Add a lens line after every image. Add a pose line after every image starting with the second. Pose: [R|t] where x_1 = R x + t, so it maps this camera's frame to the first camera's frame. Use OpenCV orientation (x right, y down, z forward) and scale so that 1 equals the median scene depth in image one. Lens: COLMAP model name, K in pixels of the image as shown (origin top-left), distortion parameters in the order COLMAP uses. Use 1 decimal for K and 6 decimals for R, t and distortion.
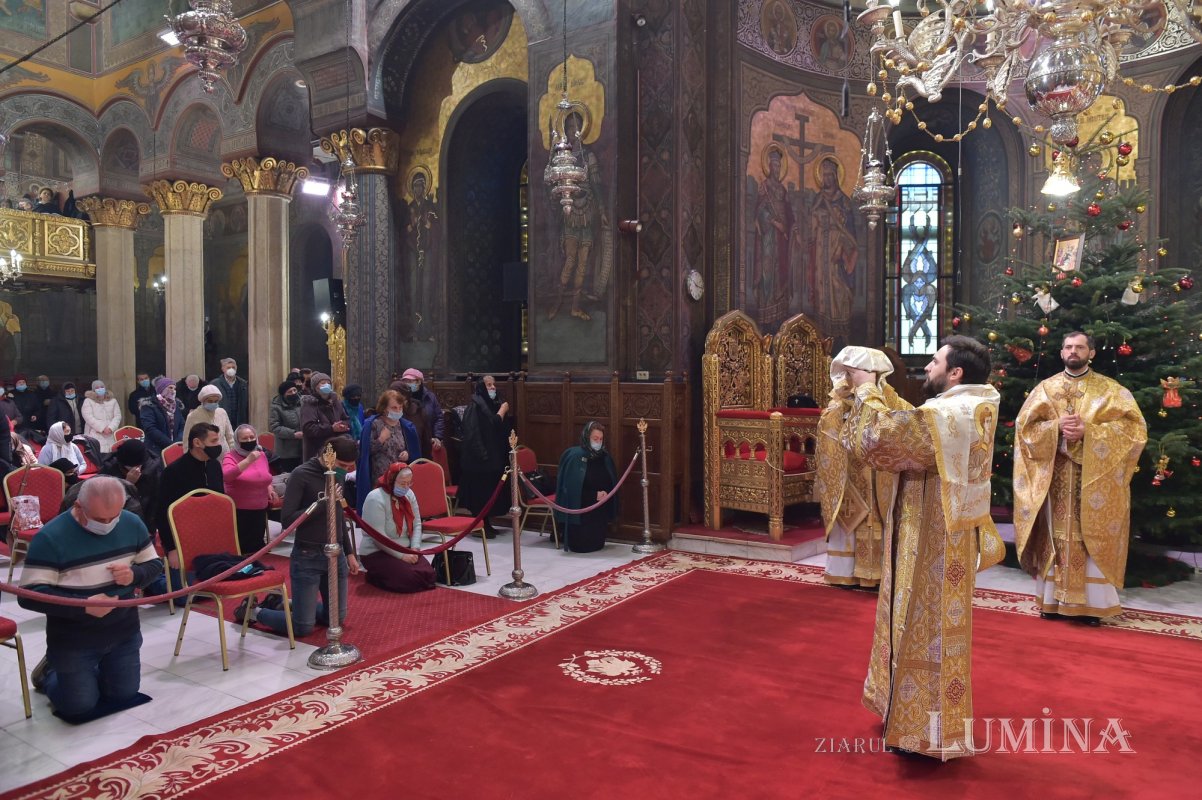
lens RADIAL K [[815.5, 0, 597.8], [0, 815.5, 392.9], [0, 0, 1]] dist [-0.006147, -0.003664]
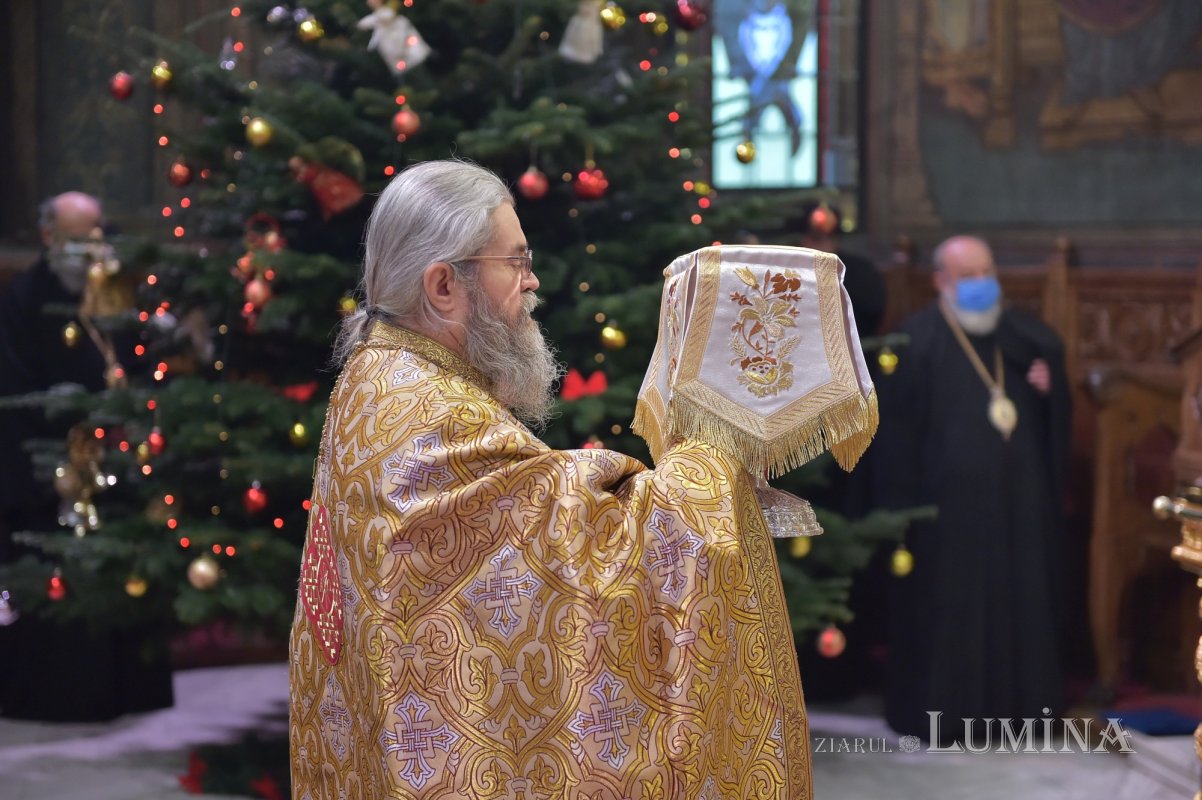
lens RADIAL K [[2287.1, 0, 601.0], [0, 2287.1, 400.0], [0, 0, 1]] dist [-0.027441, 0.182377]
pose [[0.720323, -0.044635, 0.692201, -0.060065], [0.012476, 0.998600, 0.051410, -0.005891], [-0.693527, -0.028396, 0.719871, 0.194356]]
